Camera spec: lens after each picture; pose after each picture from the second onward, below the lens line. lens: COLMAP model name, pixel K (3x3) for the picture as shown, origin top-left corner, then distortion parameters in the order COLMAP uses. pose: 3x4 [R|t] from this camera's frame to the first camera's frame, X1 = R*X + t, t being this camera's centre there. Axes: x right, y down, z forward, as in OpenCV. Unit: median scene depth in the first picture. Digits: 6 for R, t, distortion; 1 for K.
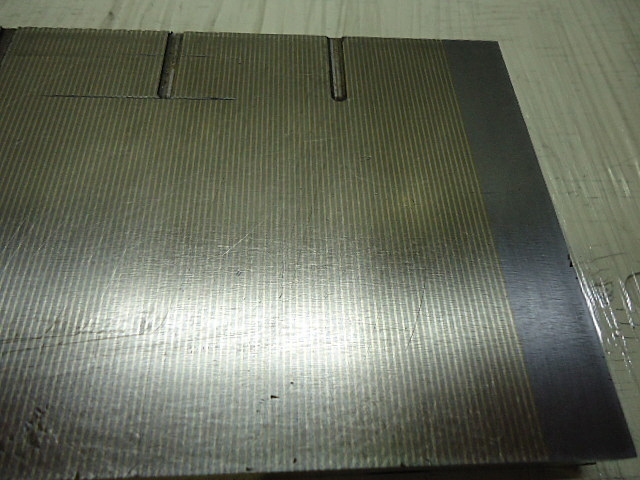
lens RADIAL K [[481.0, 0, 322.7], [0, 481.0, 238.0], [0, 0, 1]] dist [0.009320, -0.005197]
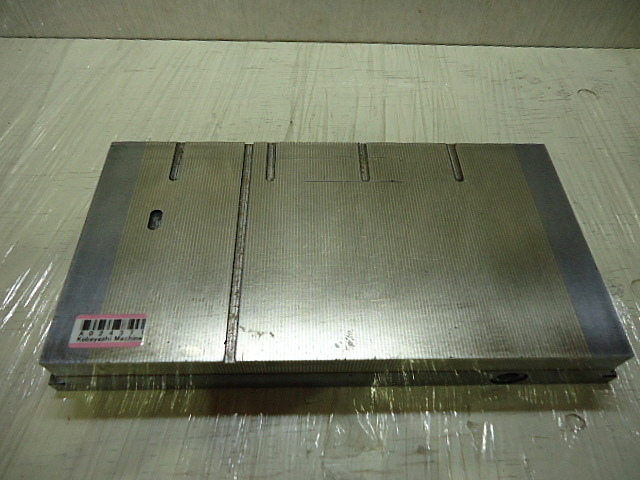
lens RADIAL K [[481.0, 0, 314.0], [0, 481.0, 242.0], [0, 0, 1]] dist [0.009320, -0.005197]
pose [[0.999230, -0.006203, -0.038732, -0.313474], [0.002986, 0.996582, -0.082555, 0.061847], [0.039111, 0.082376, 0.995834, -0.560653]]
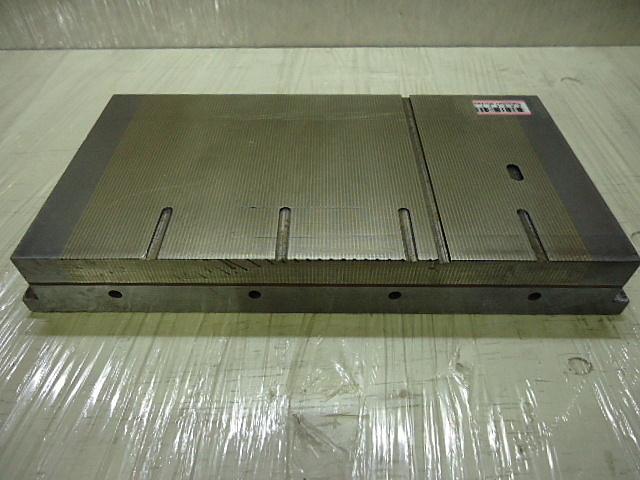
lens RADIAL K [[481.0, 0, 317.9], [0, 481.0, 245.8], [0, 0, 1]] dist [0.009320, -0.005197]
pose [[0.997686, -0.030613, -0.060705, -0.219334], [0.014457, 0.967994, -0.250556, 0.395648], [0.066432, 0.249099, 0.966197, -0.434305]]
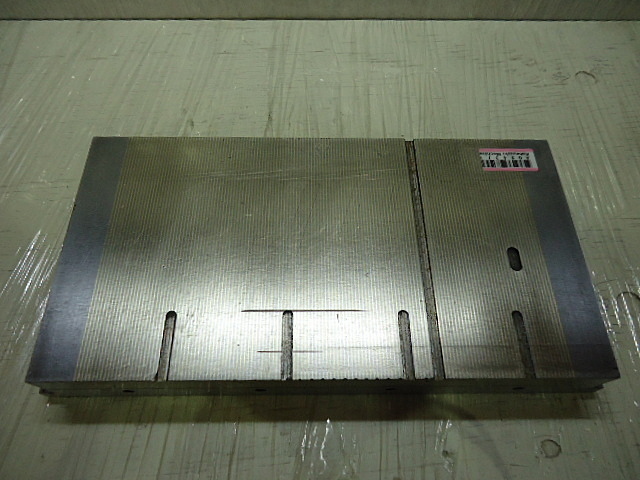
lens RADIAL K [[481.0, 0, 317.4], [0, 481.0, 235.9], [0, 0, 1]] dist [0.009320, -0.005197]
pose [[0.999234, -0.017930, -0.034795, -0.246035], [0.019295, 0.999041, 0.039298, -0.160949], [0.034057, -0.039940, 0.998622, -0.505079]]
